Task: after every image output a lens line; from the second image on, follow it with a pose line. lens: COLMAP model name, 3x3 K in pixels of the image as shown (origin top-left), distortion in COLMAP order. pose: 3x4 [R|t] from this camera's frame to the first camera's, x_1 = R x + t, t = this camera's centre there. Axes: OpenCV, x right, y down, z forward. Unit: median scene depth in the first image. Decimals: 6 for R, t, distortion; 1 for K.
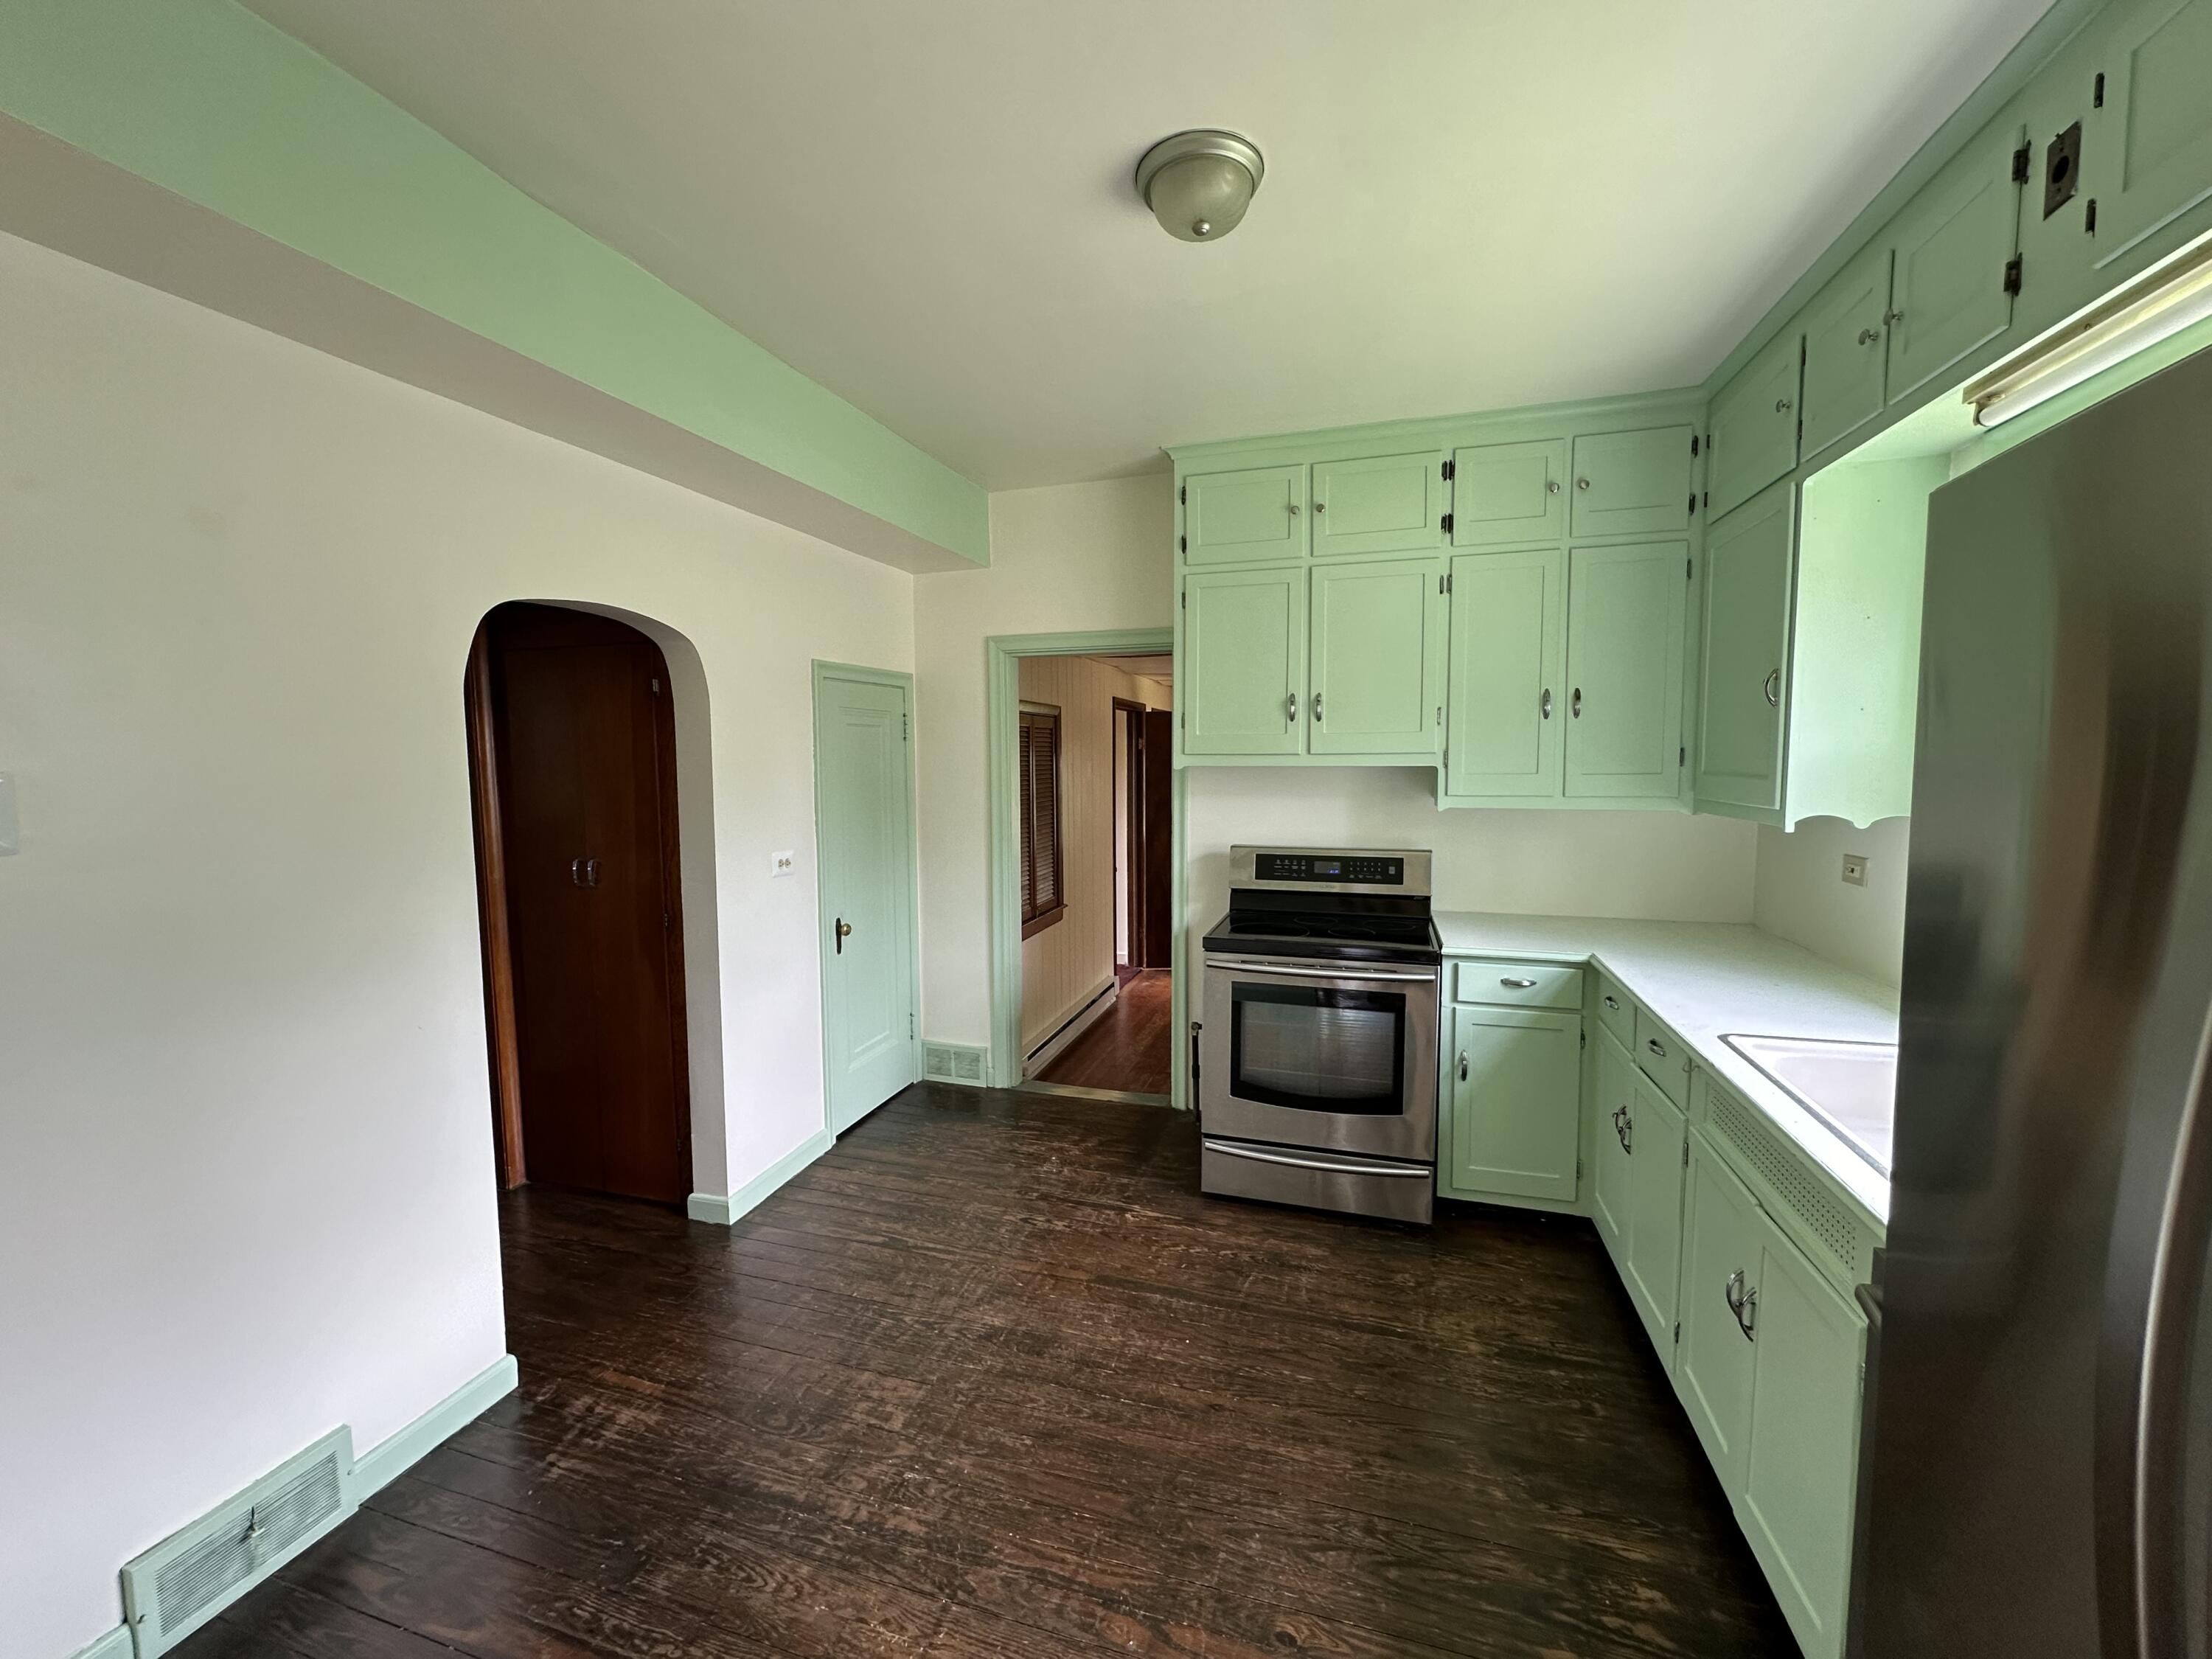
lens RADIAL K [[881.4, 0, 1102.5], [0, 881.4, 829.9], [0, 0, 1]] dist [-0.002426, 0.000521]
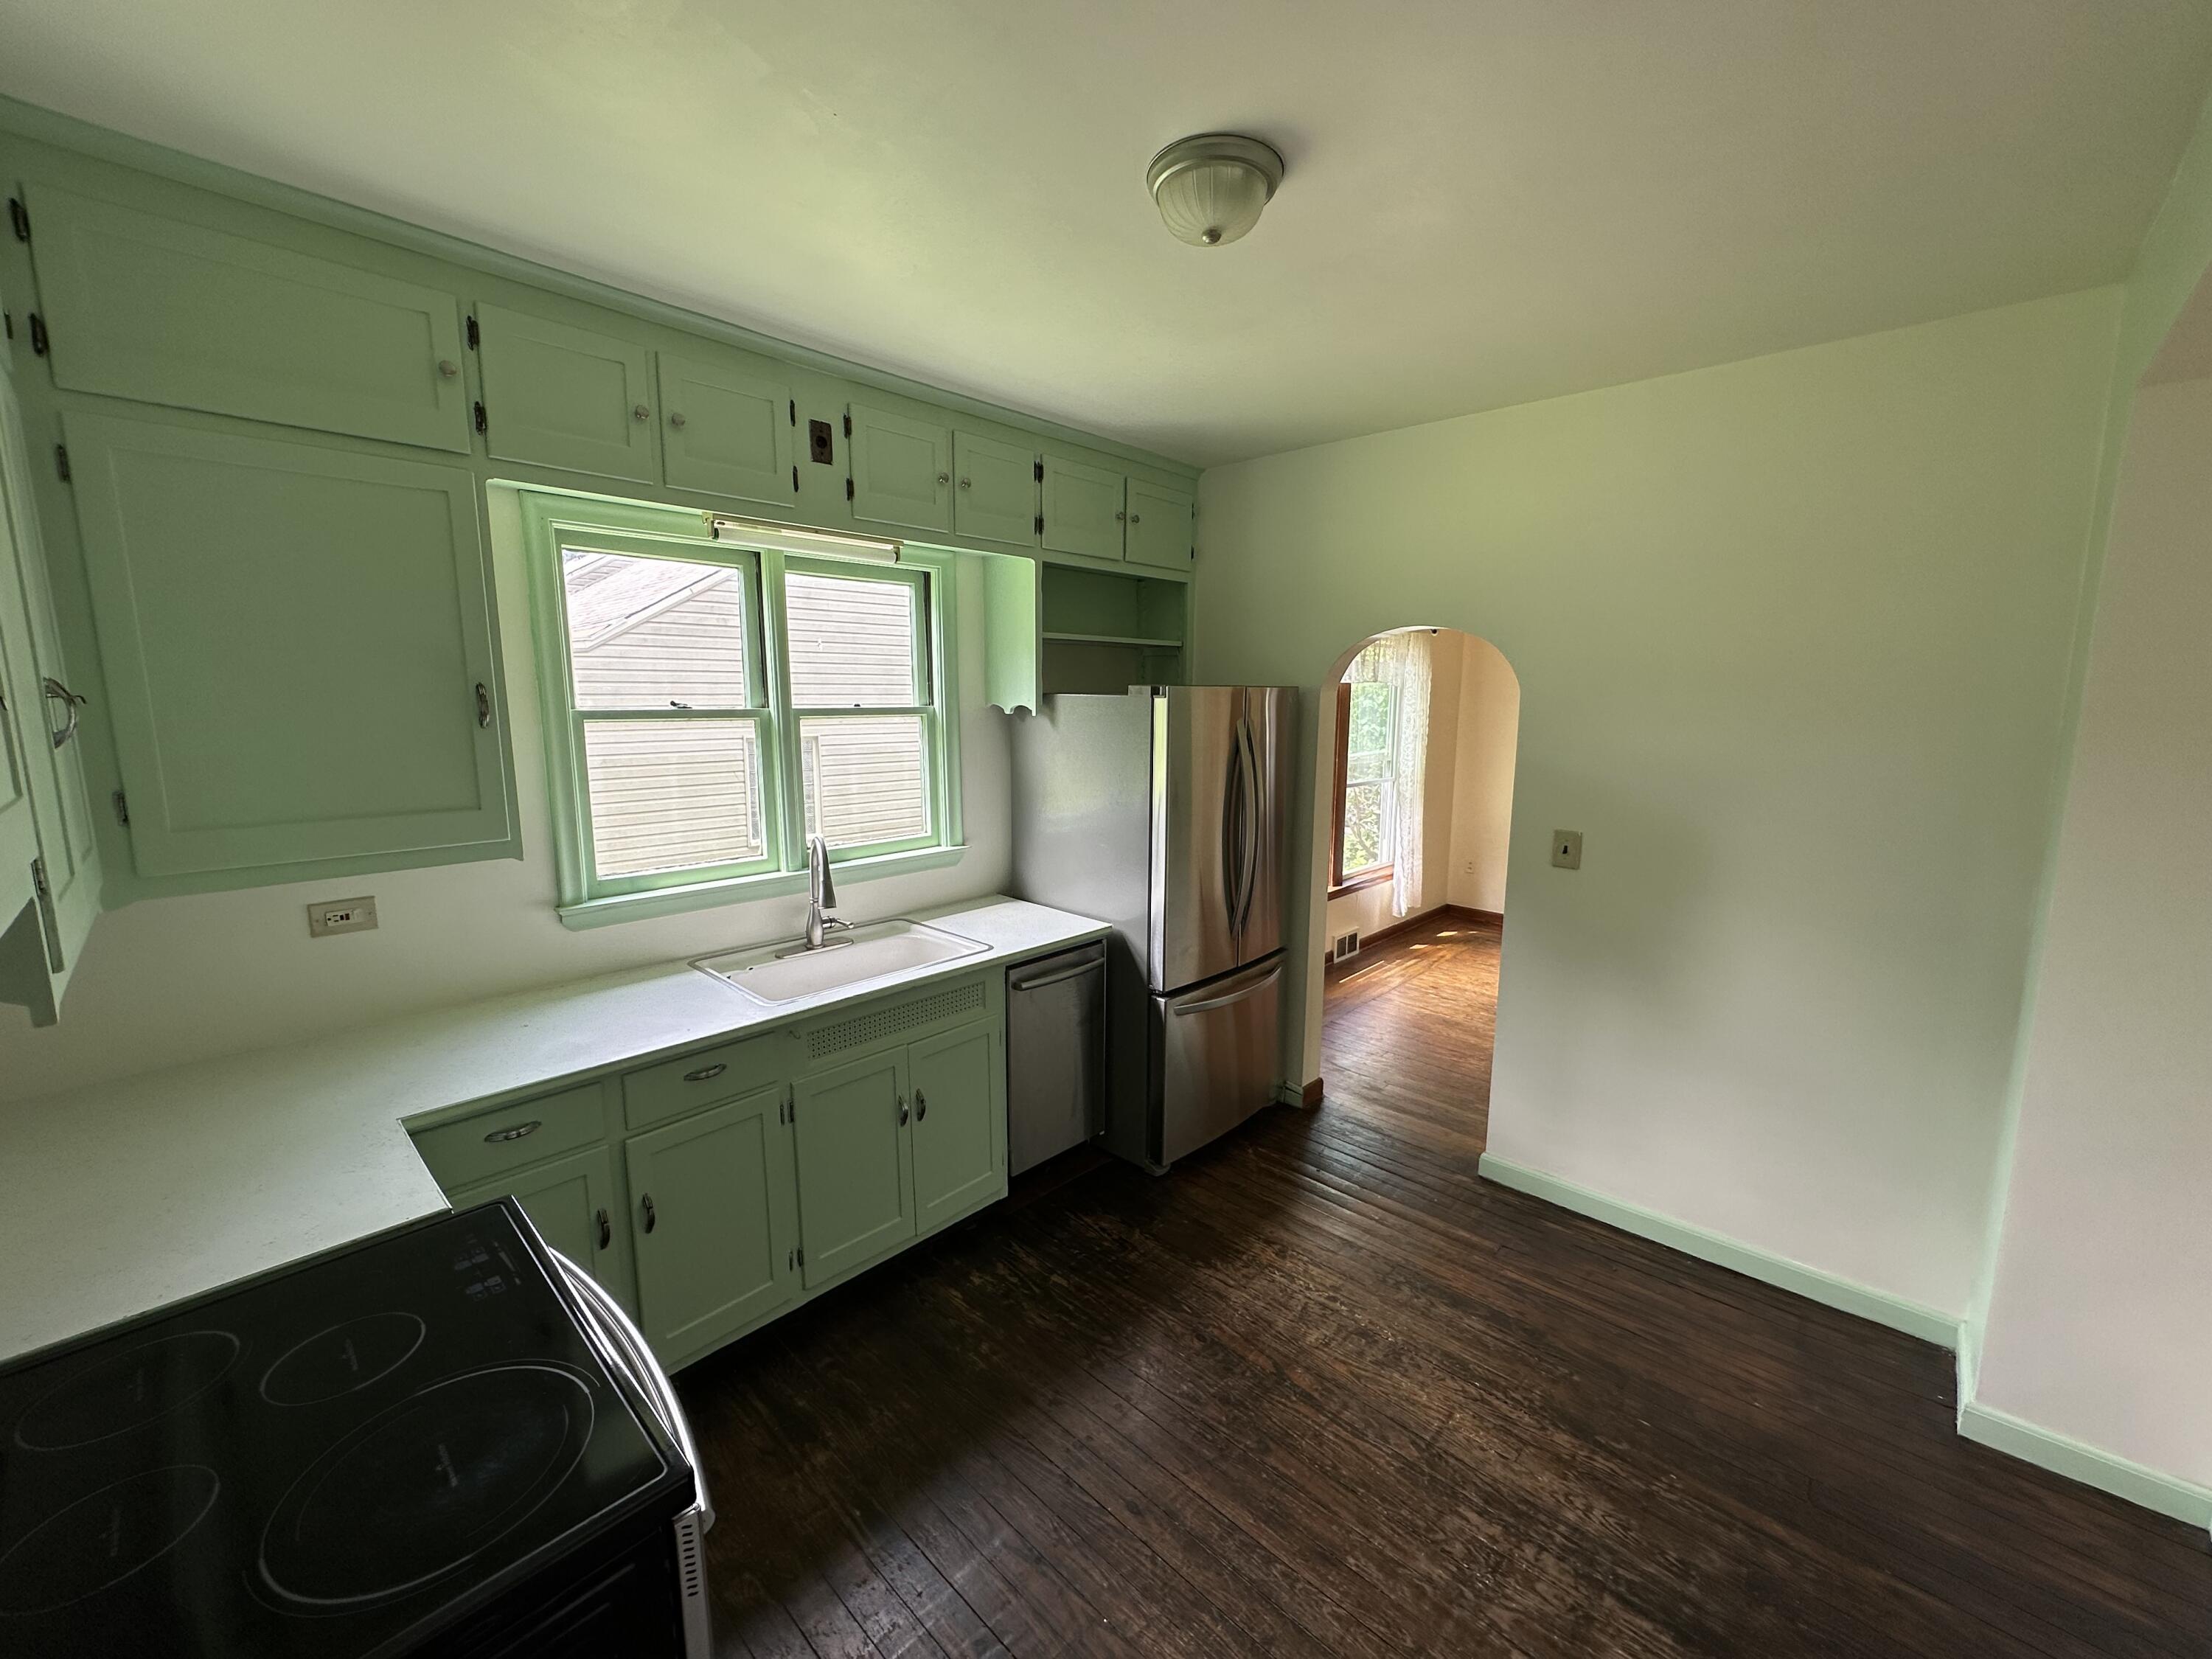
lens RADIAL K [[881.4, 0, 1103.3], [0, 881.4, 832.2], [0, 0, 1]] dist [-0.002426, 0.000521]
pose [[-0.894790, -0.065230, 0.441697, -0.151679], [0.042675, 0.972246, 0.230034, -0.179436], [-0.444444, 0.224682, -0.867172, 1.267272]]
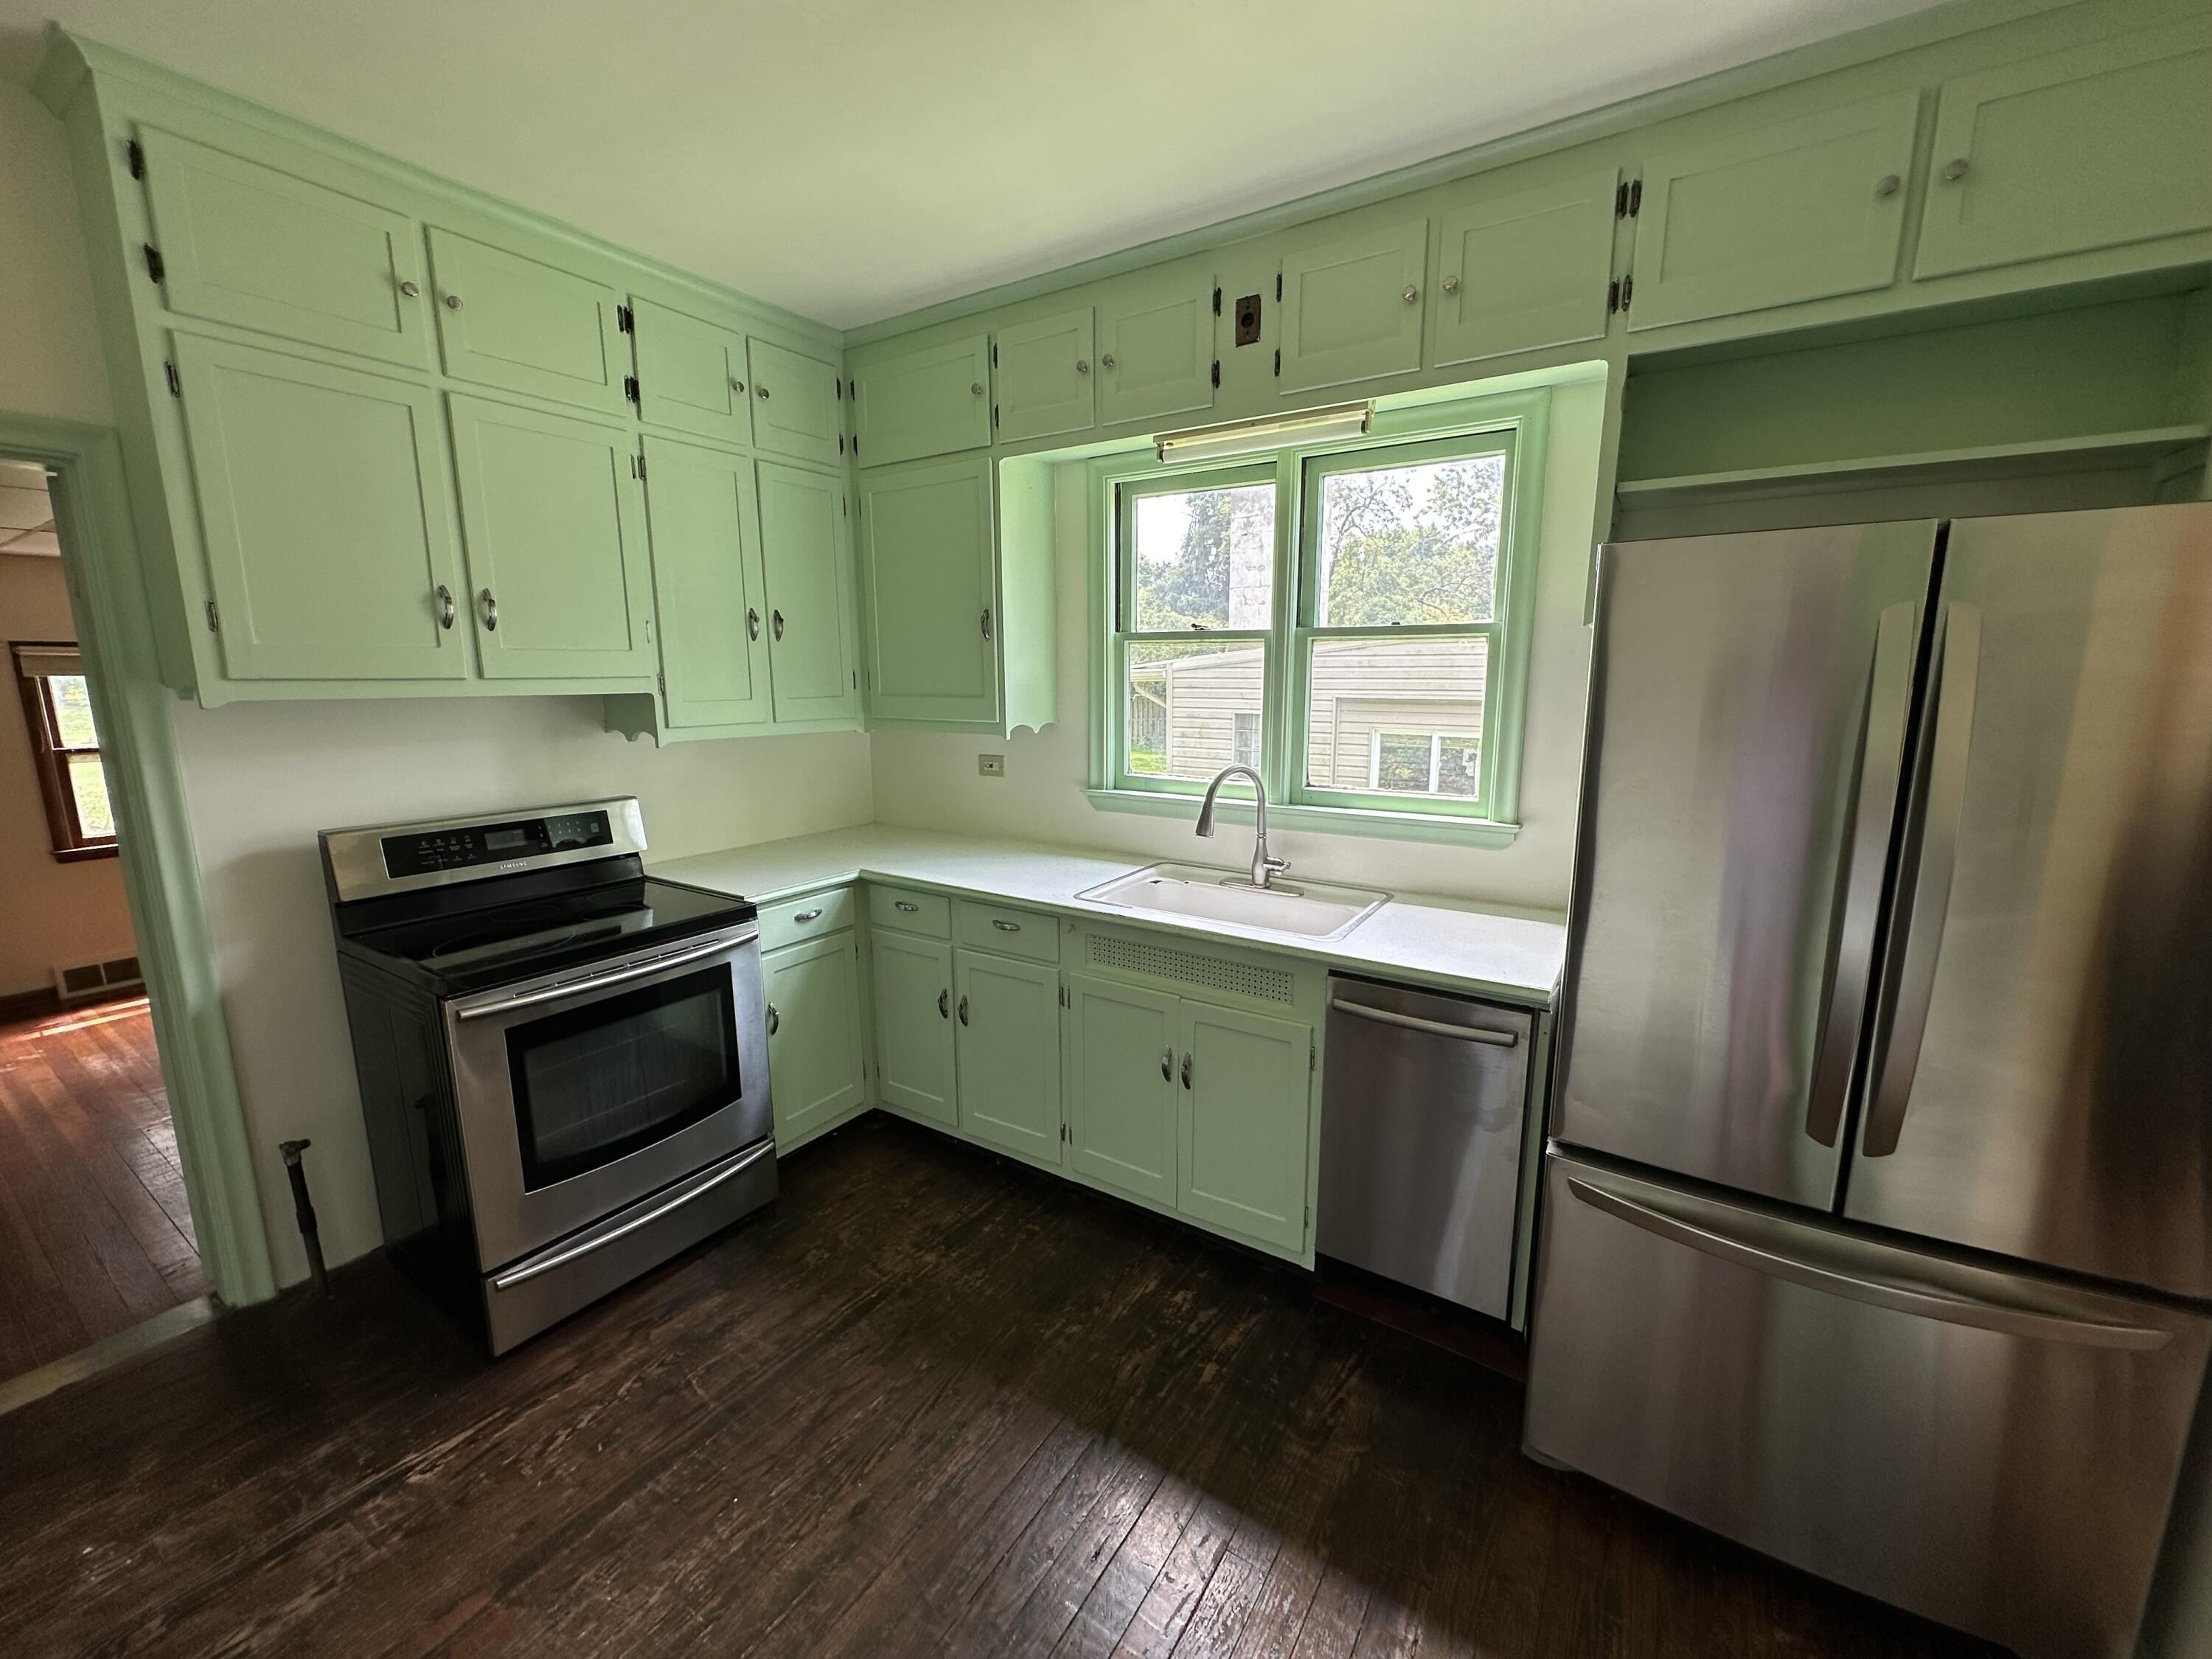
lens RADIAL K [[881.4, 0, 1102.4], [0, 881.4, 830.5], [0, 0, 1]] dist [-0.002426, 0.000521]
pose [[0.277780, -0.165717, 0.946243, -0.354297], [0.082716, 0.985476, 0.148306, -0.037947], [-0.957077, 0.037073, 0.287453, 0.414122]]
